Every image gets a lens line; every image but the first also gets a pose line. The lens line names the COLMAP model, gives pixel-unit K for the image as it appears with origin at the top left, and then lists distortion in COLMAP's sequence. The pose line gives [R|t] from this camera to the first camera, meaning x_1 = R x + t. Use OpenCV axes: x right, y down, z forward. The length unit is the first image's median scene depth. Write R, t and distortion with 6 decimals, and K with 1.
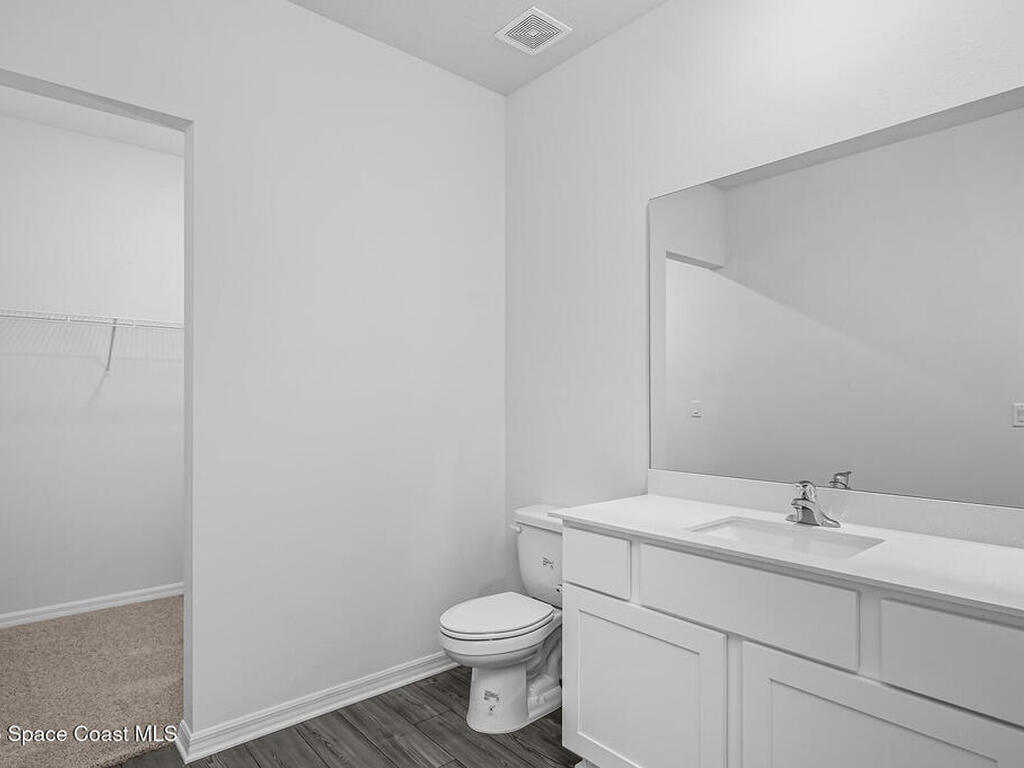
lens RADIAL K [[592.1, 0, 512.8], [0, 592.1, 385.2], [0, 0, 1]] dist [-0.000018, 0.000162]
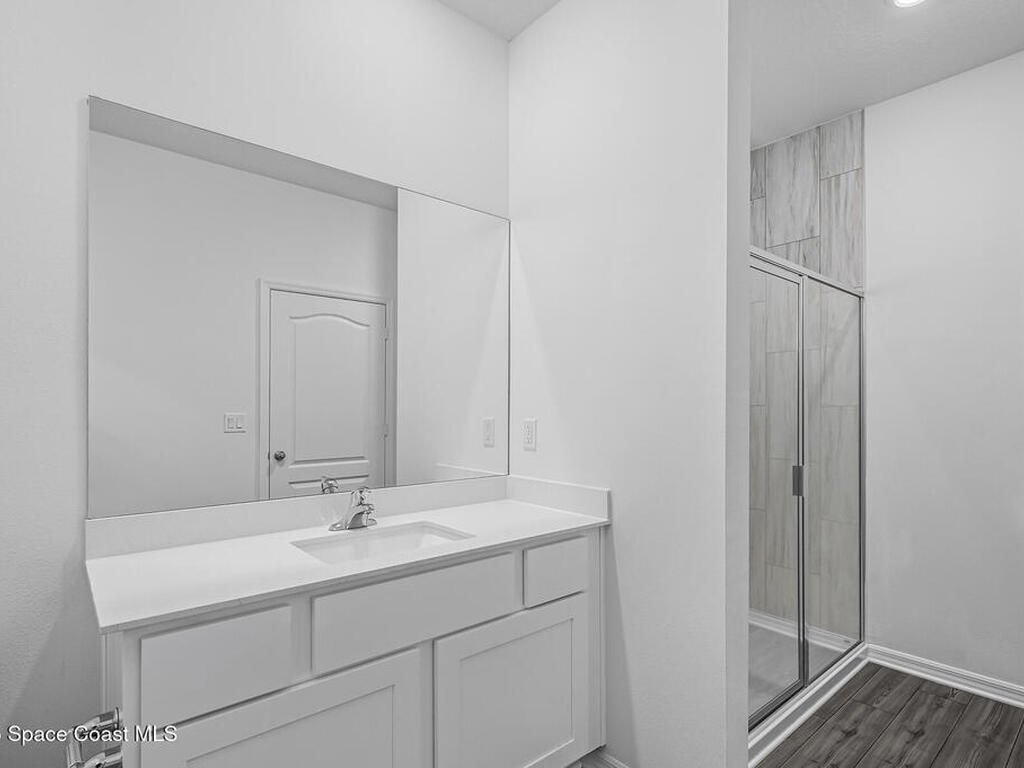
lens RADIAL K [[532.4, 0, 502.6], [0, 532.4, 411.9], [0, 0, 1]] dist [-0.000101, 0.000339]
pose [[0.023060, -0.006305, 0.999714, -0.452181], [-0.021015, 0.999756, 0.006790, 0.015470], [-0.999513, -0.021166, 0.022922, 0.722651]]
